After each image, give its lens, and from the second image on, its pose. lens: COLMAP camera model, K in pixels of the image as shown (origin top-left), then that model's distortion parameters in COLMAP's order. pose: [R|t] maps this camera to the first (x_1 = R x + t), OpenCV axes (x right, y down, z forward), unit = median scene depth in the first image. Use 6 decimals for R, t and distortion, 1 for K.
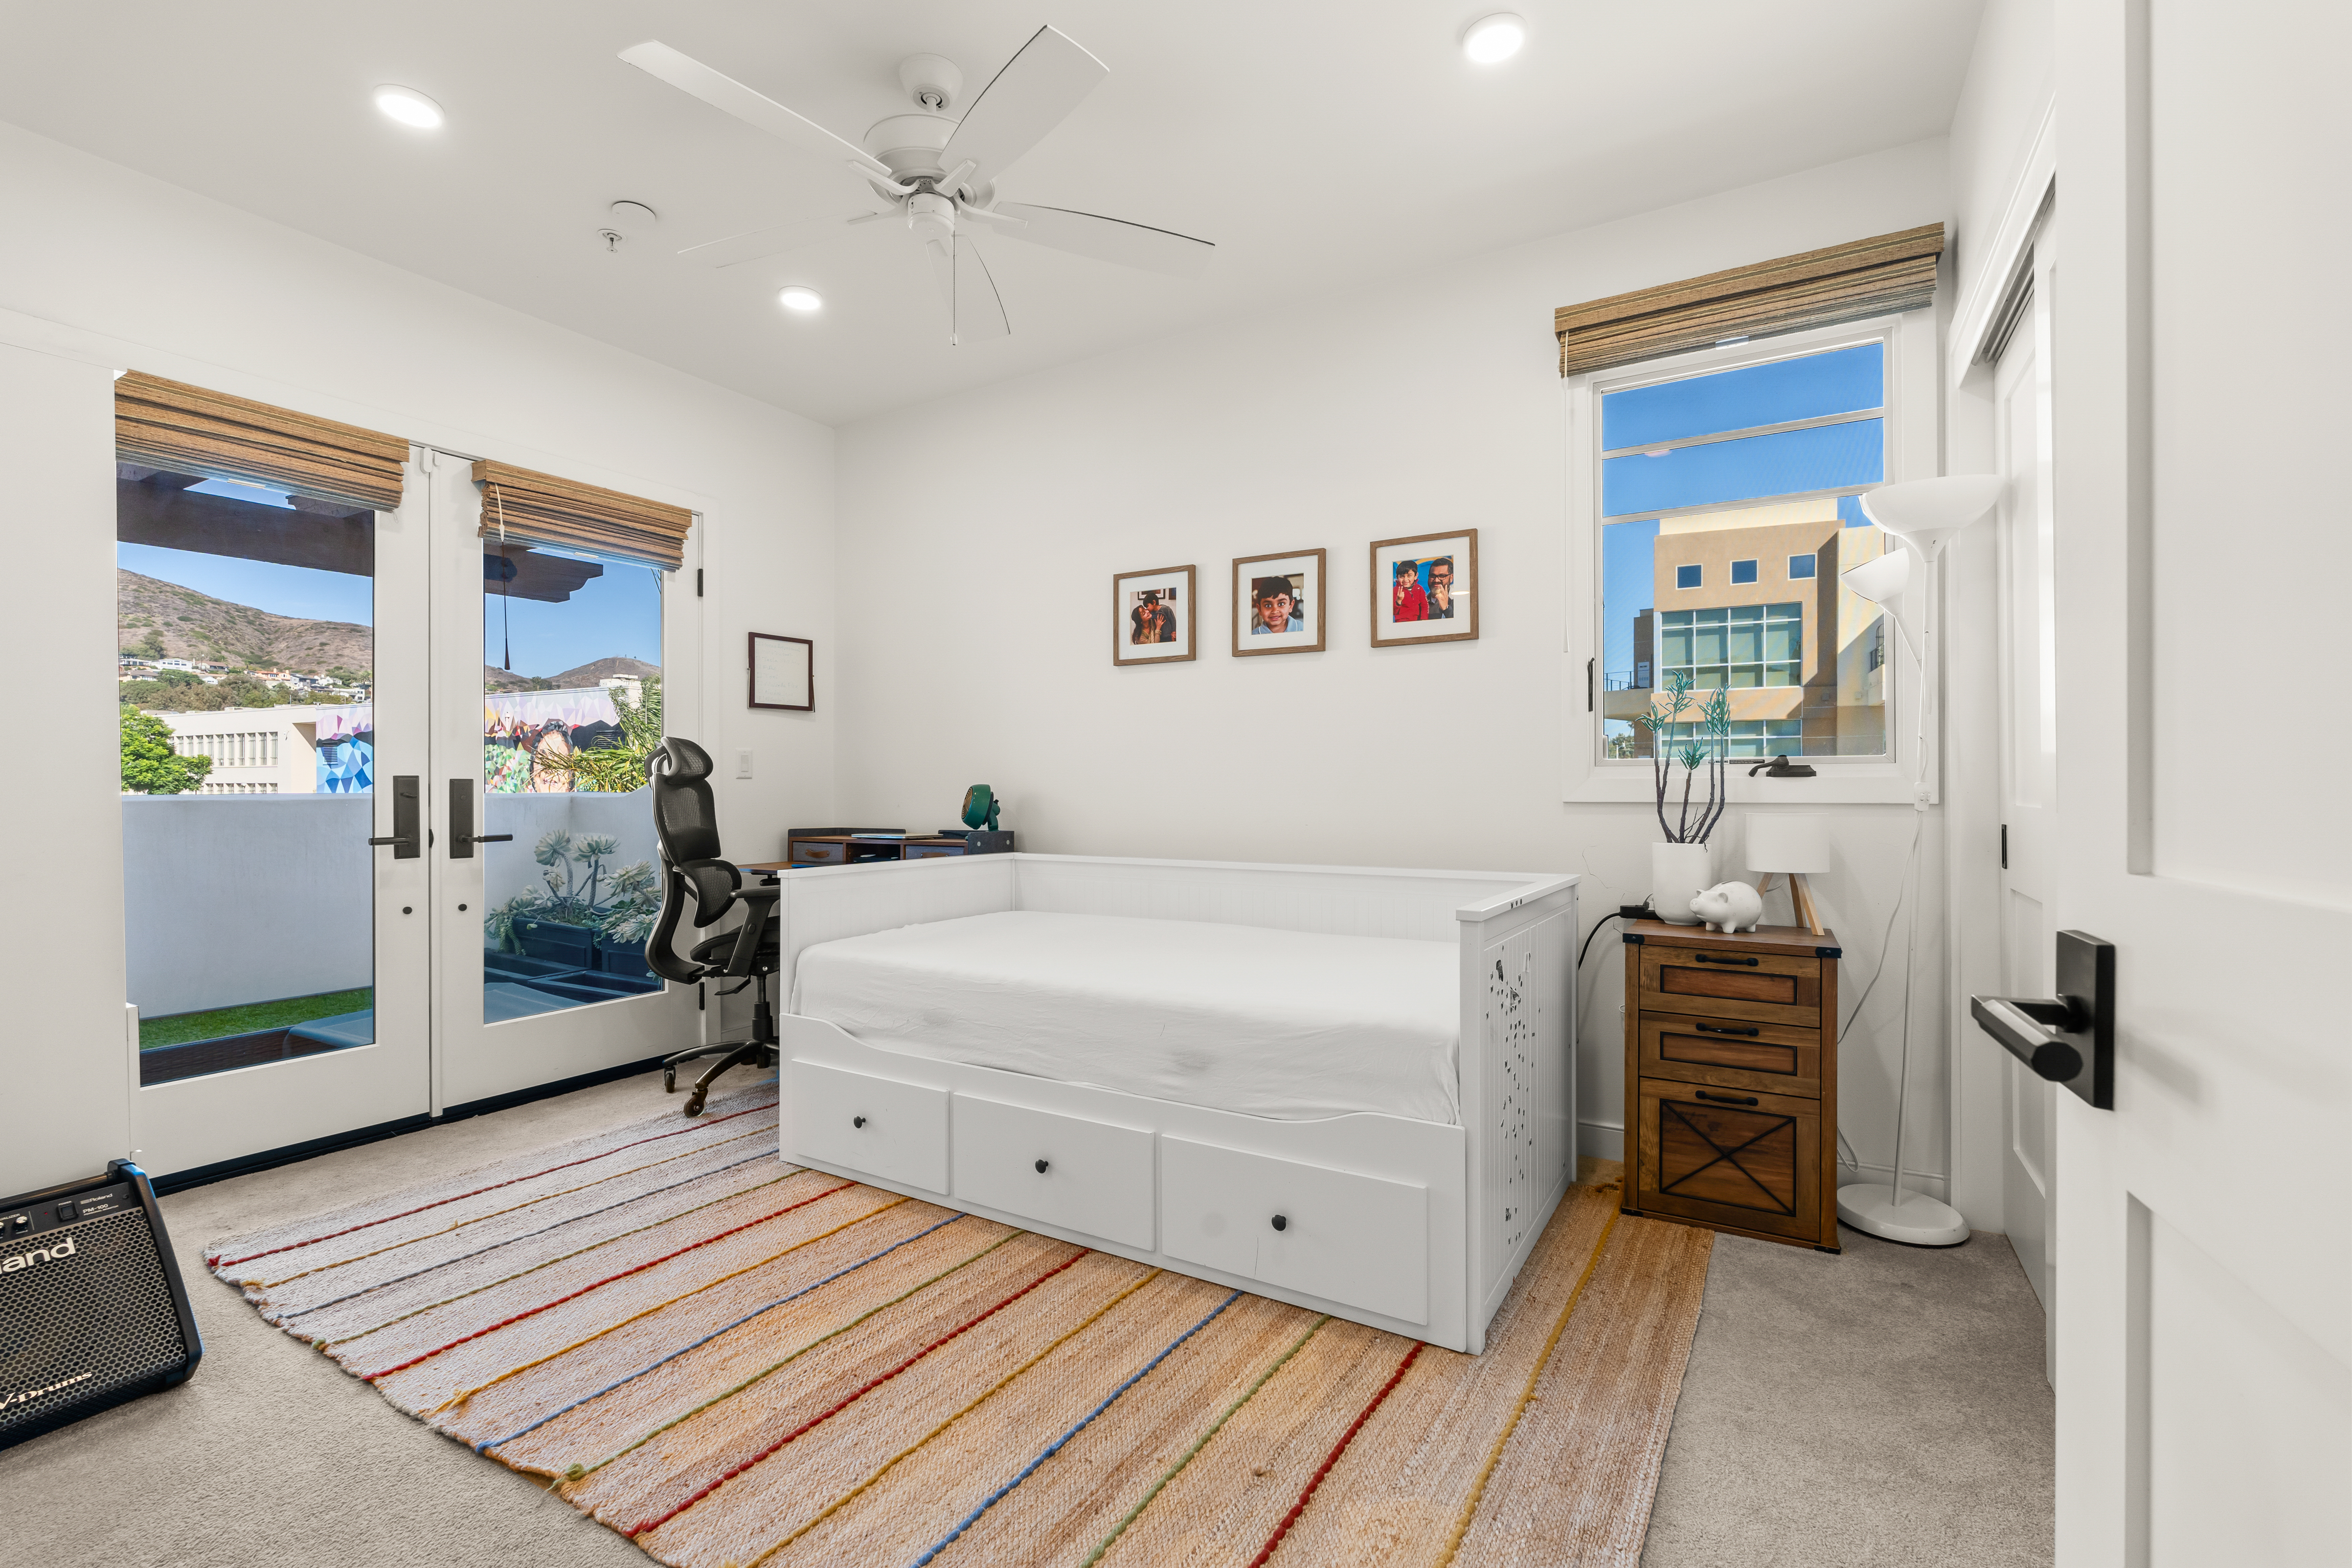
lens RADIAL K [[1028.4, 0, 1172.7], [0, 1028.4, 773.1], [0, 0, 1]] dist [-0.003010, -0.000168]
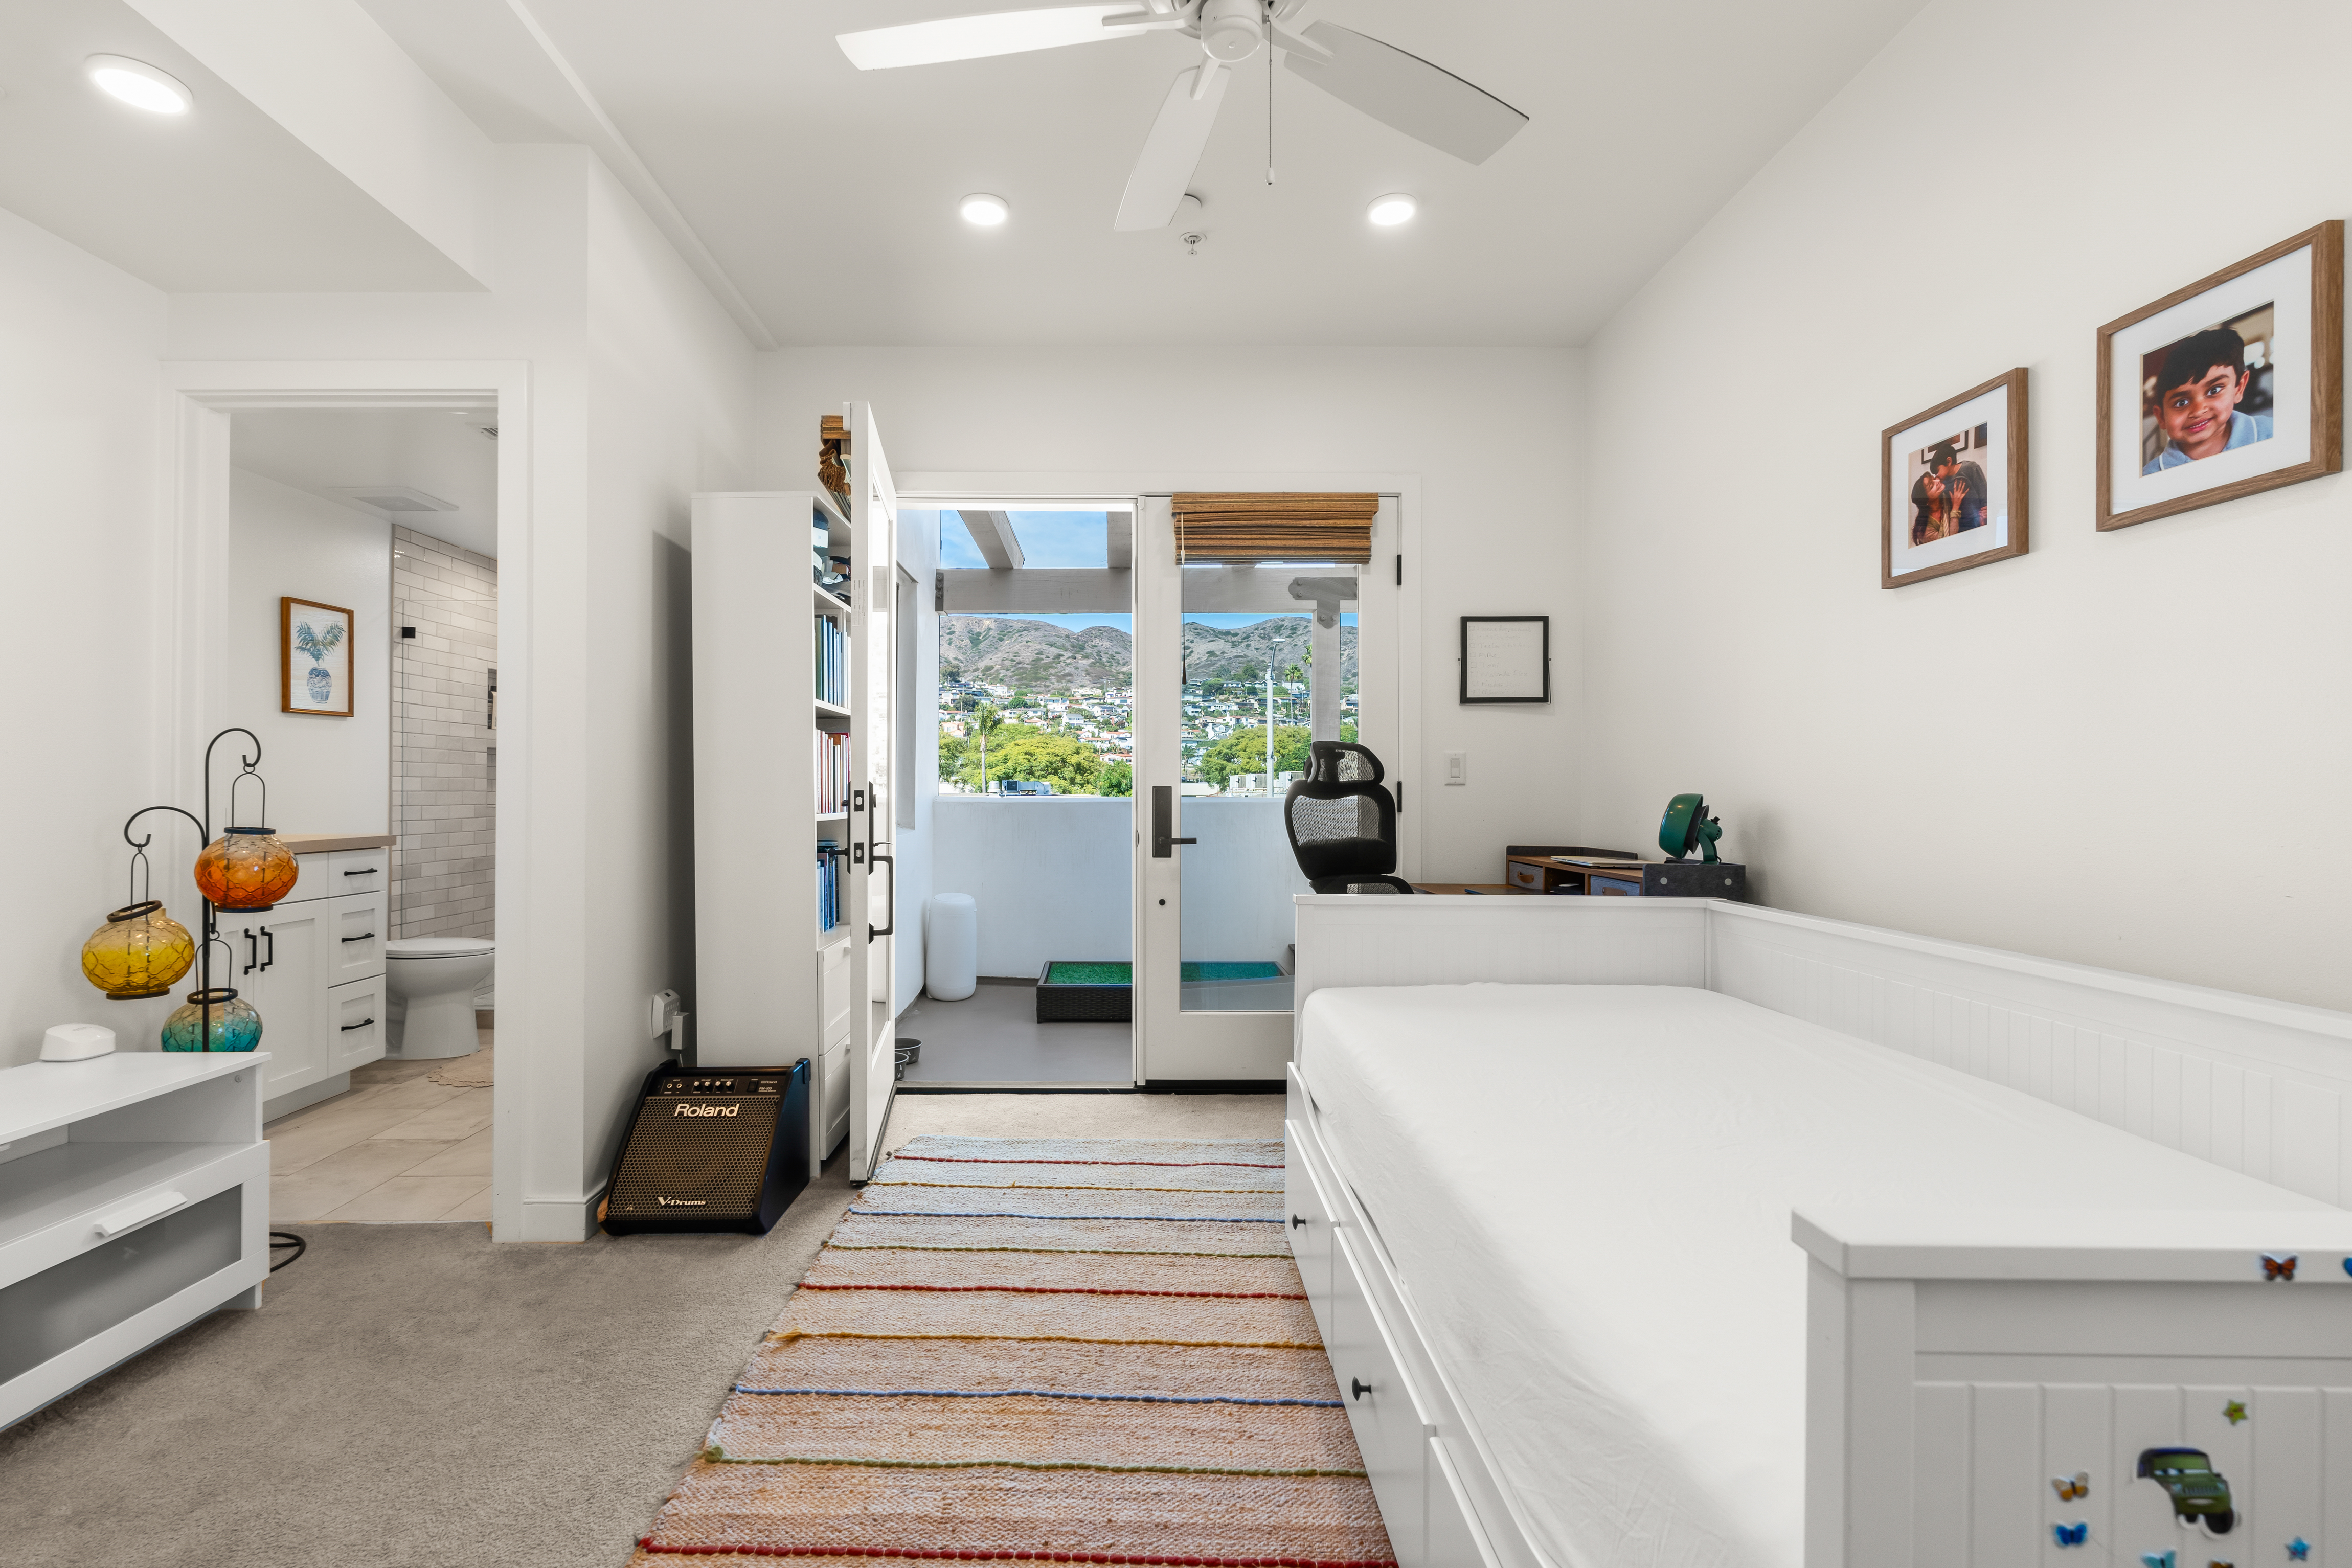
lens RADIAL K [[1048.6, 0, 1123.1], [0, 1048.6, 777.6], [0, 0, 1]] dist [-0.003765, 0.000602]
pose [[0.512389, -0.006062, -0.858732, 0.251199], [0.006517, 0.999974, -0.003170, -0.000168], [0.858728, -0.003972, 0.512416, 0.372195]]
